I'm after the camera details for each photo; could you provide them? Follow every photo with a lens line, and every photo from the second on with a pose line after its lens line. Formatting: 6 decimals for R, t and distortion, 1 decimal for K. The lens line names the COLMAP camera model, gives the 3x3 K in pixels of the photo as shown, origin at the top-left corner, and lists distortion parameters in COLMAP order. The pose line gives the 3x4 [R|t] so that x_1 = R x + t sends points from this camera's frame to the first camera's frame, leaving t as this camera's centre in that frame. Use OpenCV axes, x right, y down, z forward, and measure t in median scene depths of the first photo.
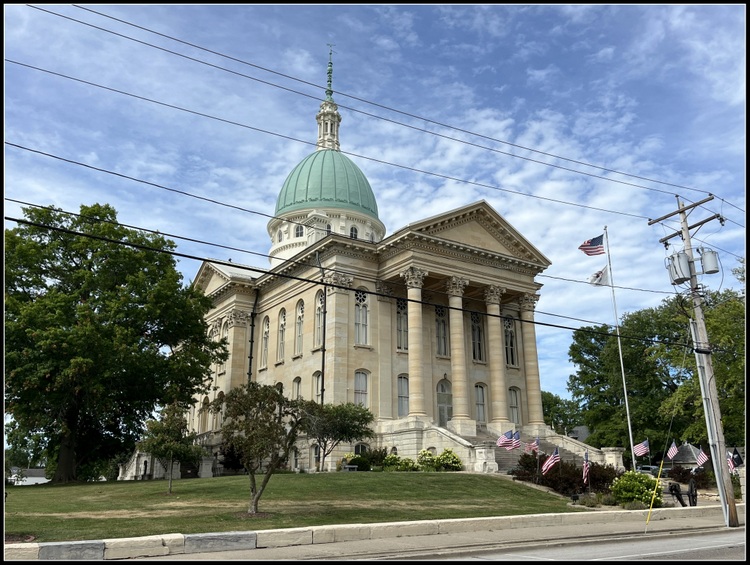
lens RADIAL K [[638.5, 0, 374.8], [0, 638.5, 283.0], [0, 0, 1]] dist [0.006425, 0.002805]
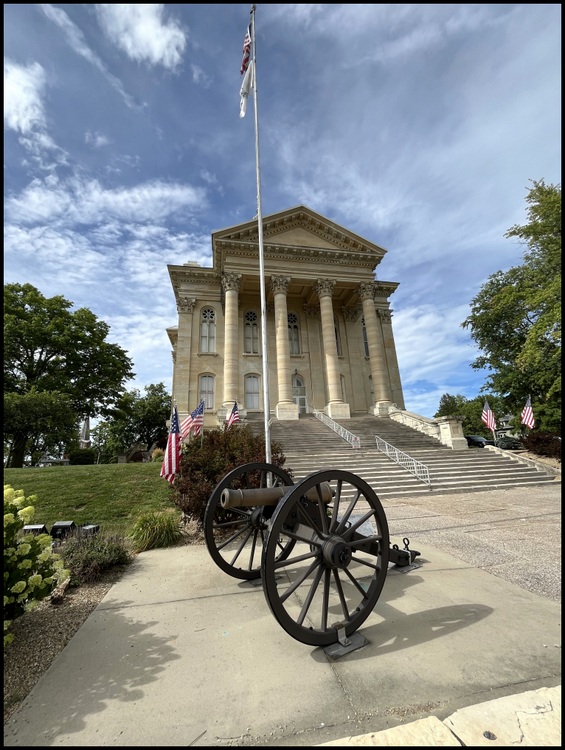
lens RADIAL K [[304.1, 0, 283.2], [0, 304.1, 373.0], [0, 0, 1]] dist [-0.001470, -0.000054]
pose [[0.922803, -0.152216, -0.353928, 0.285381], [0.161709, 0.986835, -0.002788, 0.150285], [0.349693, -0.054661, 0.935269, 0.502593]]
